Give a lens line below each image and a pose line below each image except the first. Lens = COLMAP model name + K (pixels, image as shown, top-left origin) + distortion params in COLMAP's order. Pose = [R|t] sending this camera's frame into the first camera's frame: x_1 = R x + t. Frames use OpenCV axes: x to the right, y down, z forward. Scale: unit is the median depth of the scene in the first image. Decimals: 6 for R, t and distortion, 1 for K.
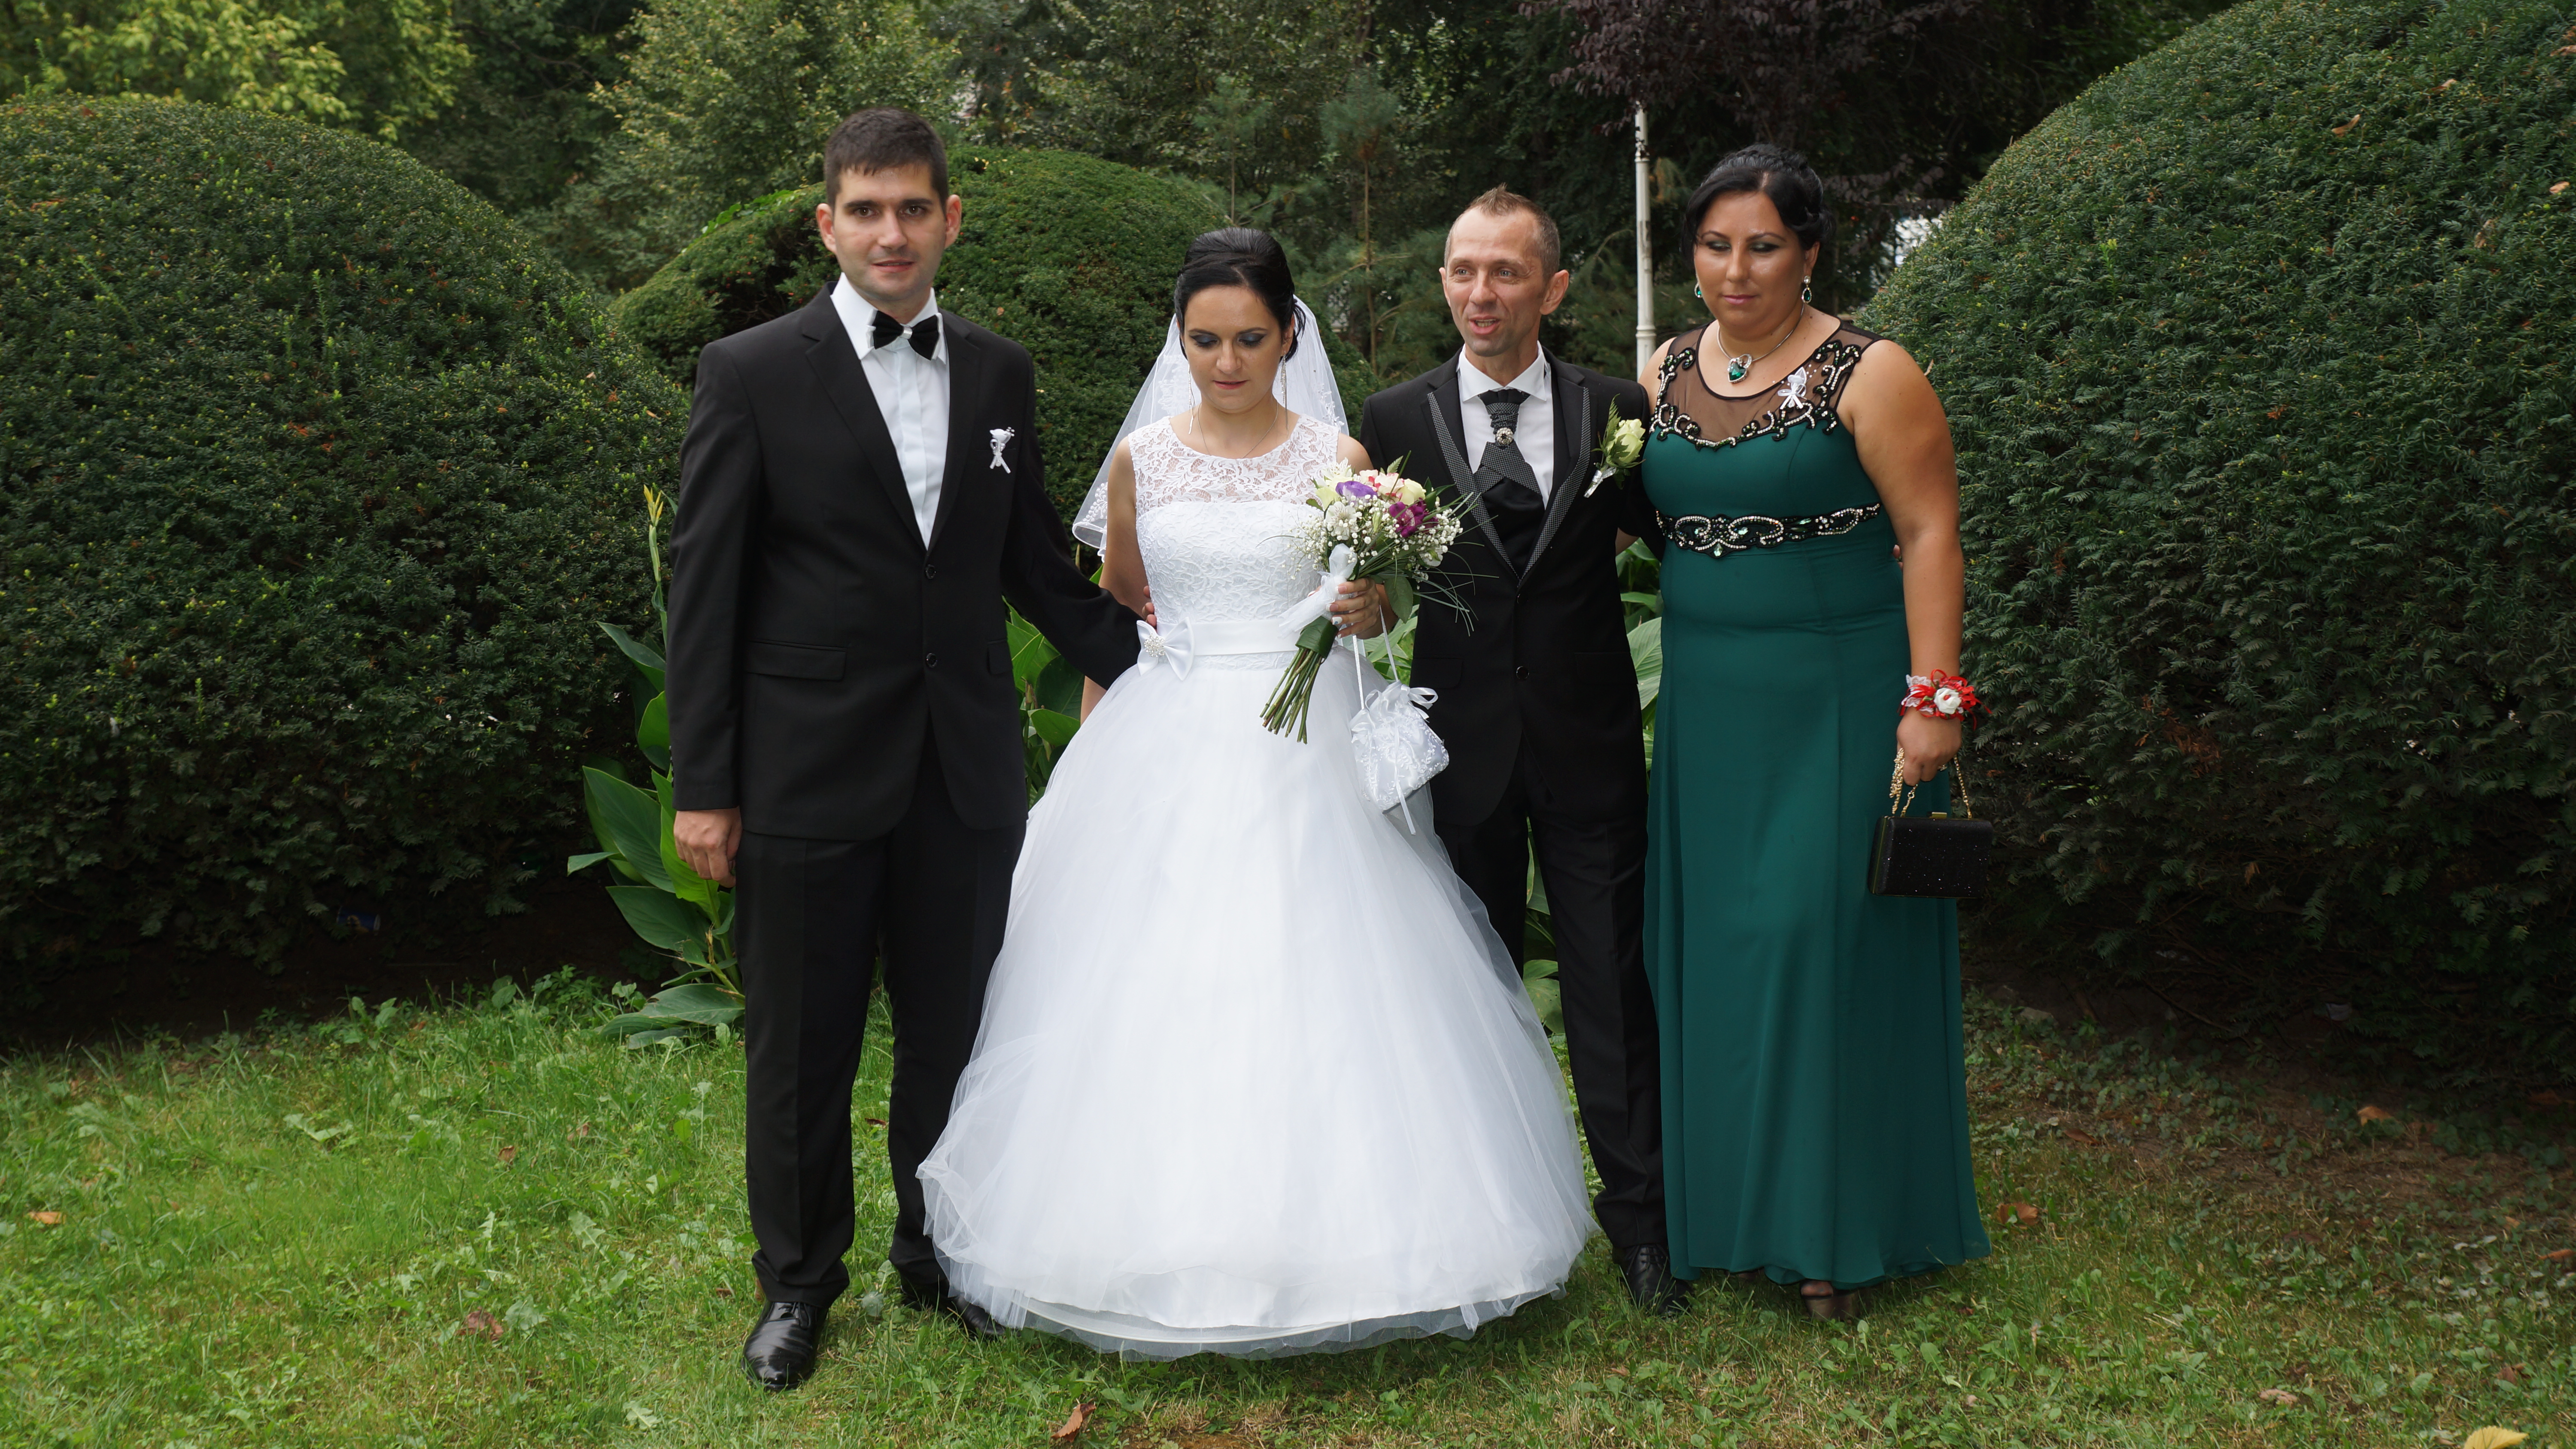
lens RADIAL K [[3089.3, 0, 1288.2], [0, 3089.3, 739.8], [0, 0, 1]] dist [0.022385, -0.022762]
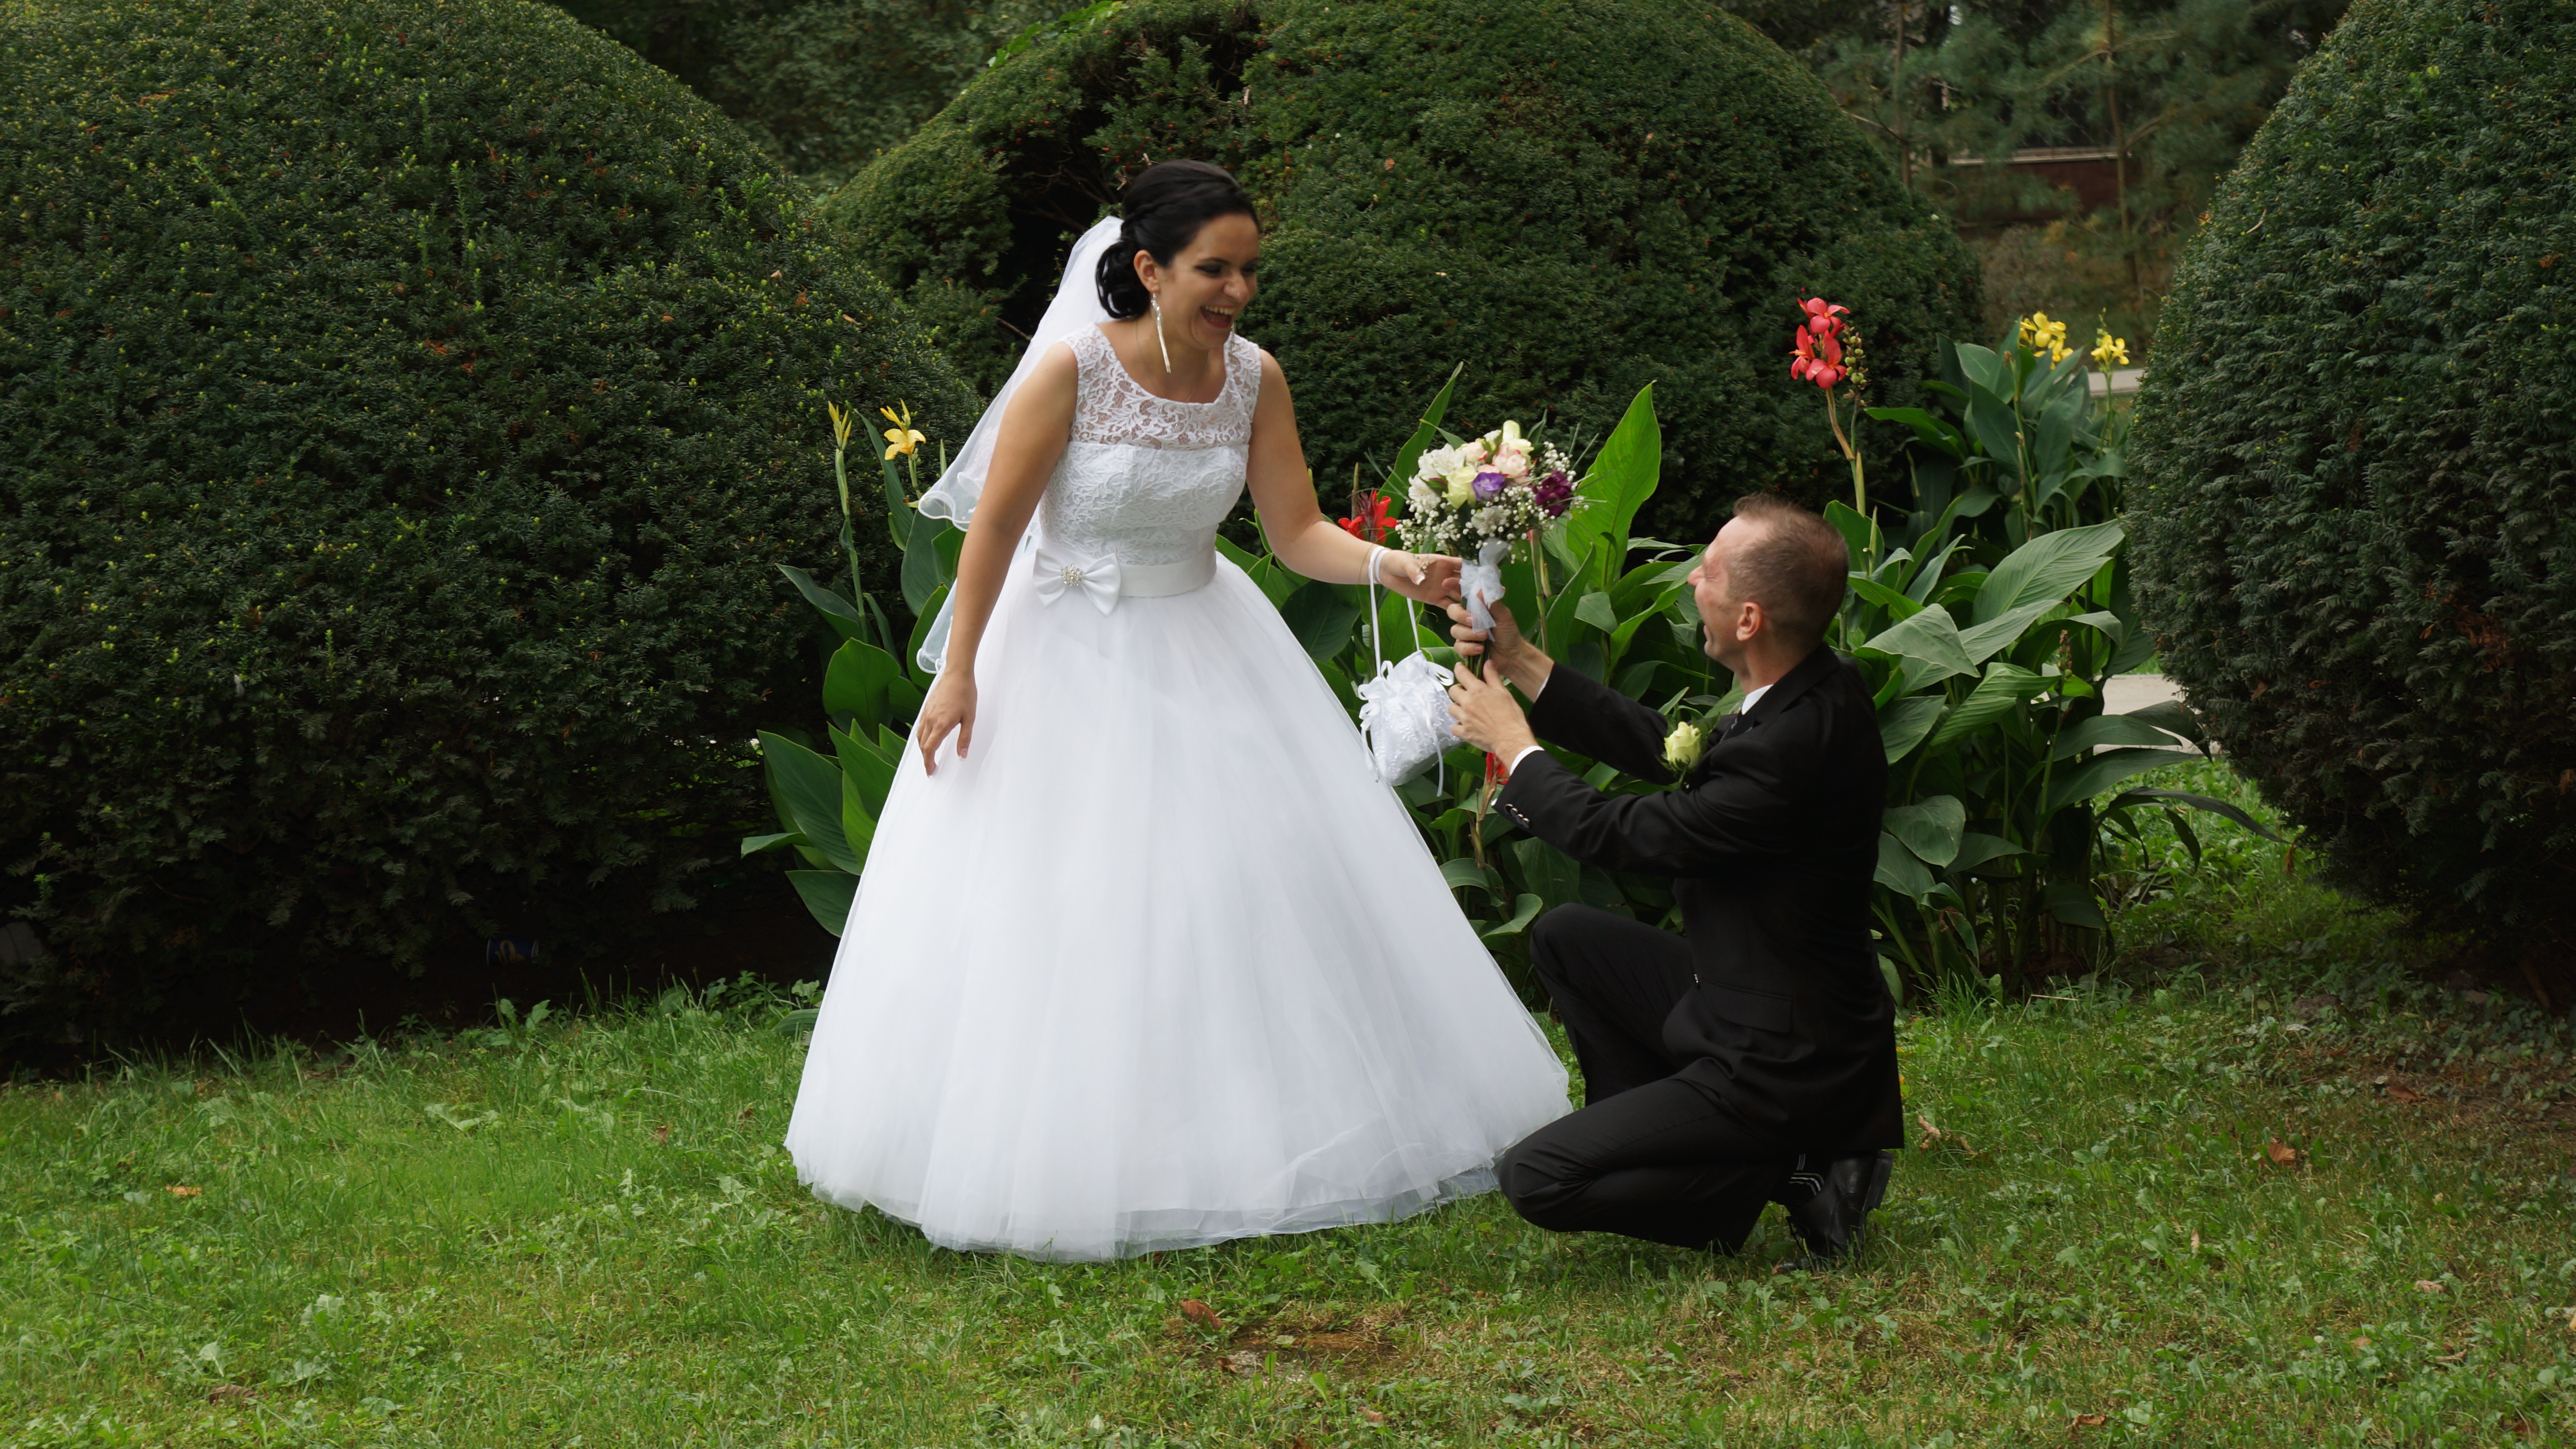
lens RADIAL K [[5521.5, 0, 1289.6], [0, 5521.5, 740.5], [0, 0, 1]] dist [0.008074, 0.187608]
pose [[0.987027, -0.017012, -0.159650, 0.161740], [0.012660, 0.999521, -0.028242, 0.056569], [0.160054, 0.025855, 0.986770, -0.486179]]
